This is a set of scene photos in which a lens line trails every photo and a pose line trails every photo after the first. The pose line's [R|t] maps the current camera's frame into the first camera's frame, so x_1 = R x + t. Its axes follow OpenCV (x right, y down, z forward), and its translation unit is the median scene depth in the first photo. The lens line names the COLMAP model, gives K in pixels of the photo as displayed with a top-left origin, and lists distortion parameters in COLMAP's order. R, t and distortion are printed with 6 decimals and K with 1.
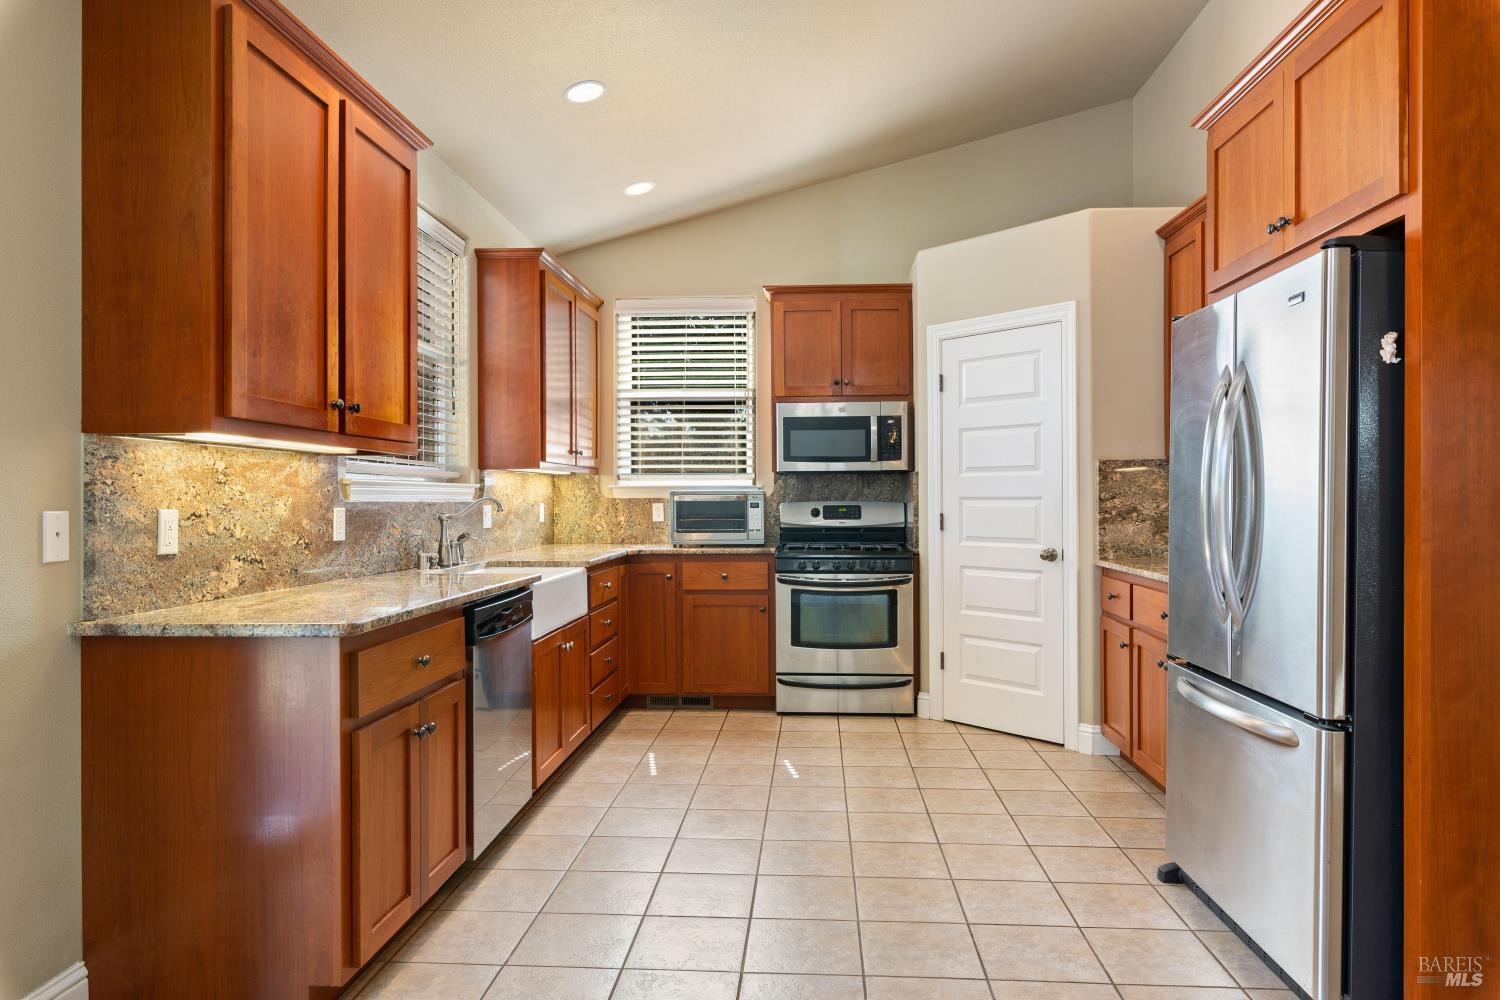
lens RADIAL K [[935.3, 0, 752.6], [0, 935.3, 497.3], [0, 0, 1]] dist [0.003333, 0.000869]
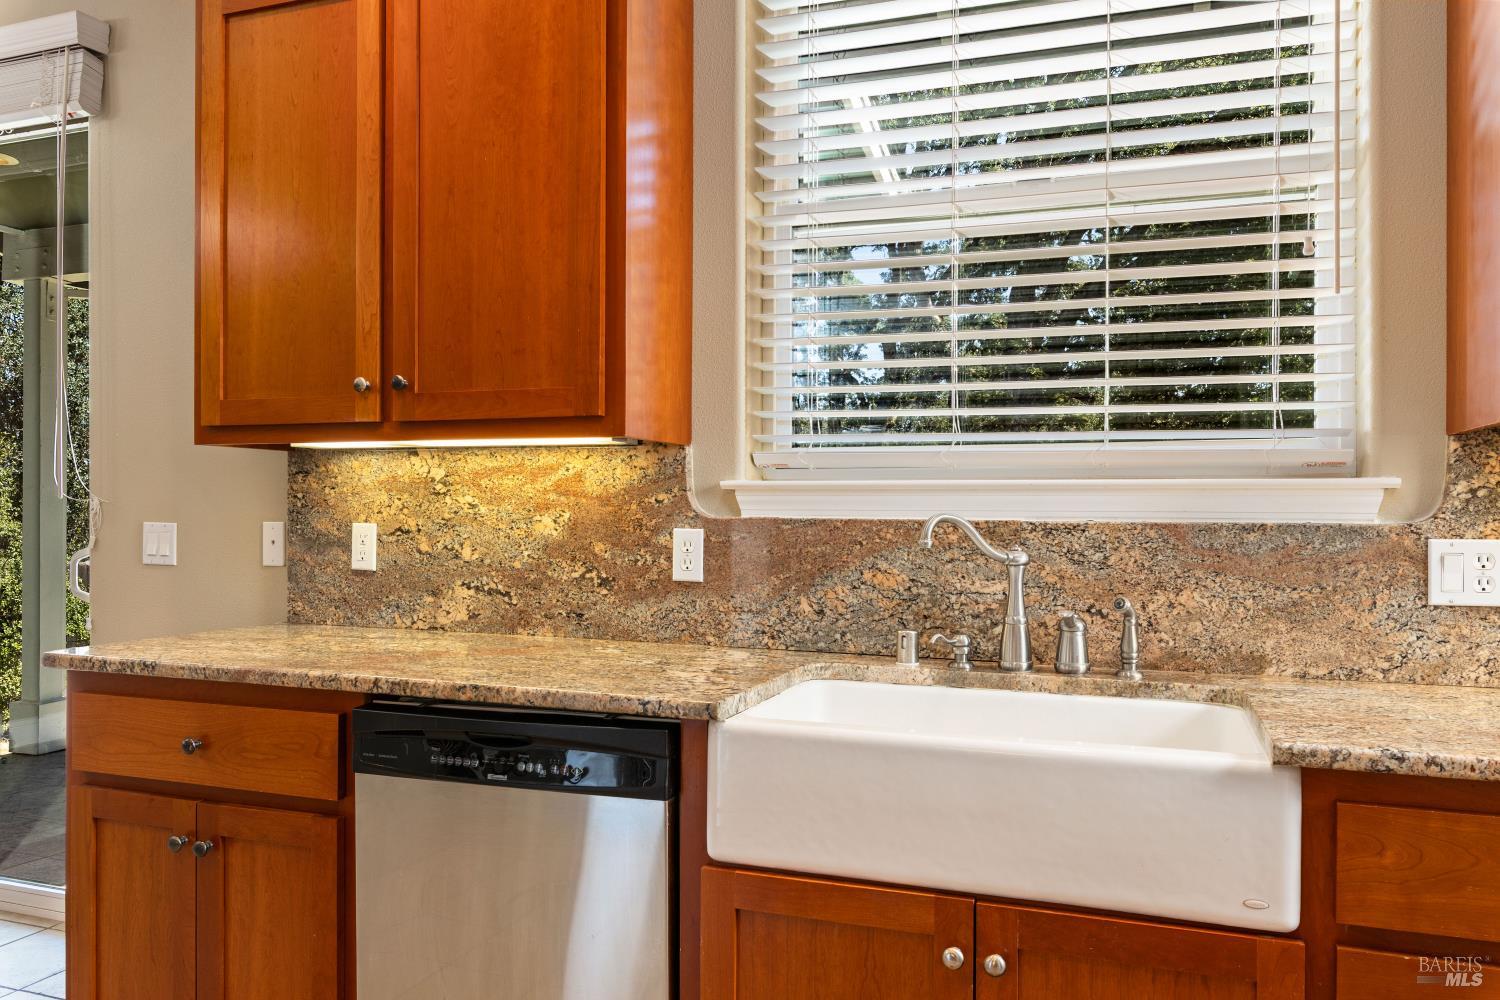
lens RADIAL K [[1131.4, 0, 746.8], [0, 1131.4, 504.1], [0, 0, 1]] dist [0.003810, 0.001093]
pose [[-0.288201, -0.003168, -0.957565, 0.297156], [-0.002872, 0.999993, -0.002444, -0.003771], [0.957565, 0.002046, -0.288209, 1.385999]]
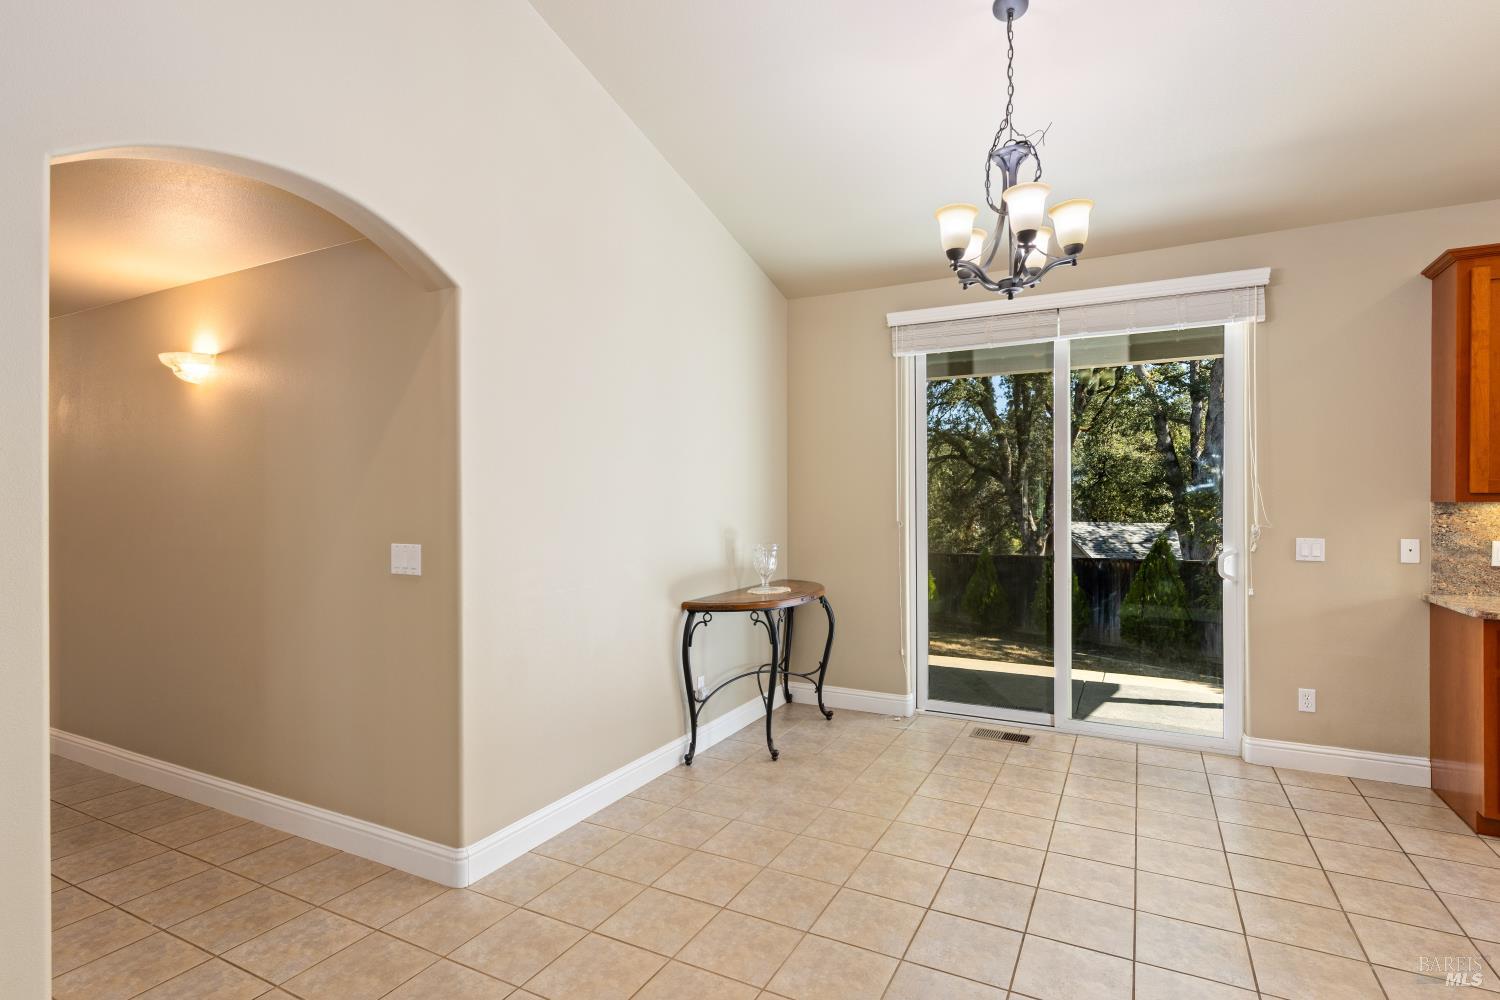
lens RADIAL K [[708.4, 0, 758.8], [0, 708.4, 501.9], [0, 0, 1]] dist [-0.006669, 0.000547]
pose [[-0.397509, 0.006851, -0.917573, 0.937707], [0.001715, 0.999976, 0.006723, -0.059555], [0.917597, 0.001098, -0.397511, 0.194947]]
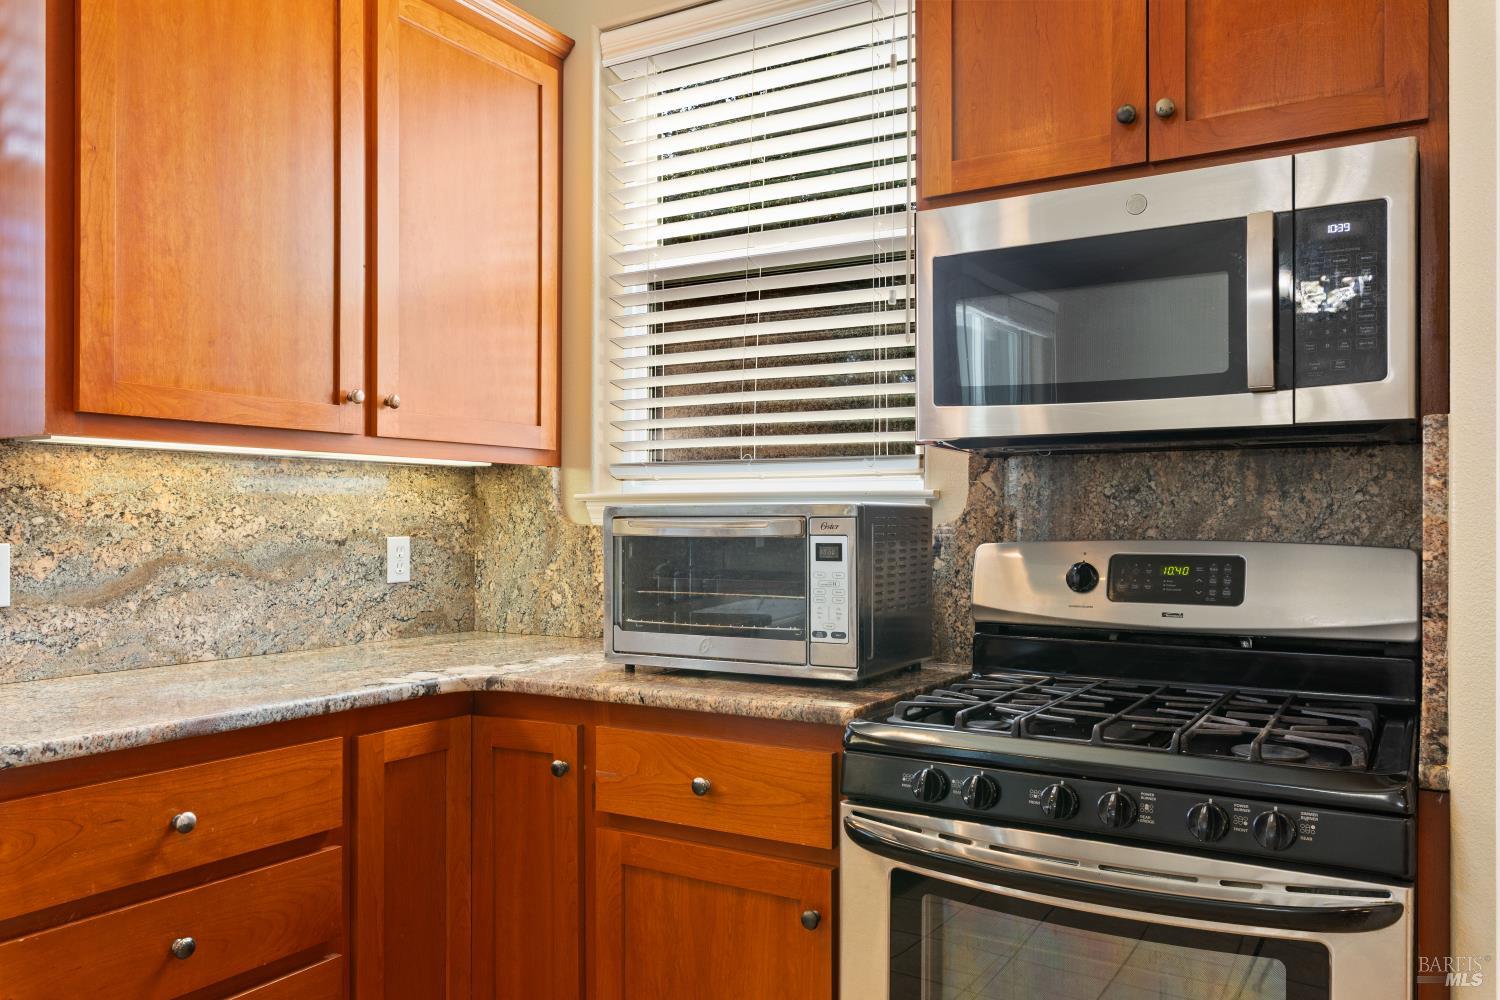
lens RADIAL K [[1140.3, 0, 748.2], [0, 1140.3, 506.2], [0, 0, 1]] dist [-0.002448, 0.008680]
pose [[0.888302, 0.000265, -0.459261, 0.284780], [-0.006206, 0.999915, -0.011426, -0.003753], [0.459219, 0.013000, 0.888228, 1.264330]]
